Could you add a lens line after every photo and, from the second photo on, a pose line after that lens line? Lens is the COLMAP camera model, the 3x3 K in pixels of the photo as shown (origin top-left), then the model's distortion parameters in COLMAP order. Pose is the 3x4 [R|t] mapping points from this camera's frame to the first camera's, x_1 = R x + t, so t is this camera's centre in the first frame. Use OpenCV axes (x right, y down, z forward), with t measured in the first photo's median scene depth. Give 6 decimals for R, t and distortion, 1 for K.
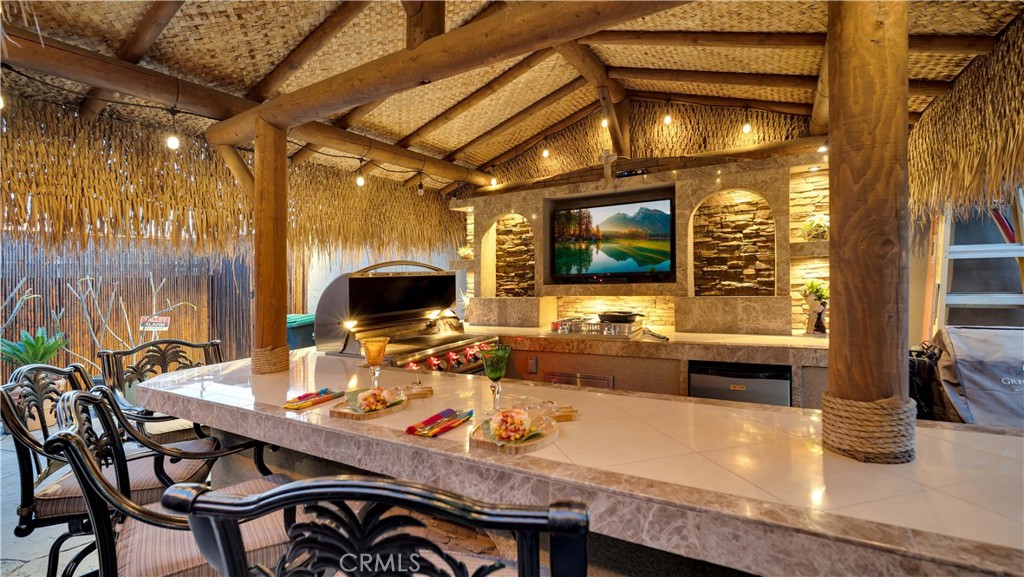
lens RADIAL K [[462.3, 0, 515.2], [0, 462.3, 250.2], [0, 0, 1]] dist [-0.015713, 0.005289]
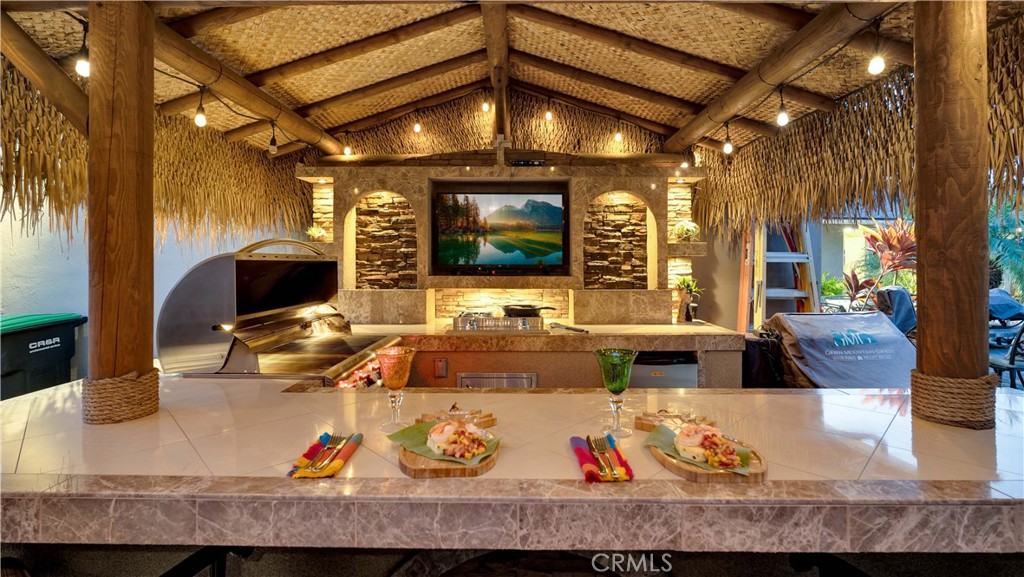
lens RADIAL K [[462.3, 0, 515.2], [0, 462.3, 250.2], [0, 0, 1]] dist [-0.015713, 0.005289]
pose [[0.865947, 0.046668, 0.497954, -0.271652], [-0.054790, 0.998496, 0.001702, 0.018021], [-0.497126, -0.028757, 0.867202, 0.175442]]
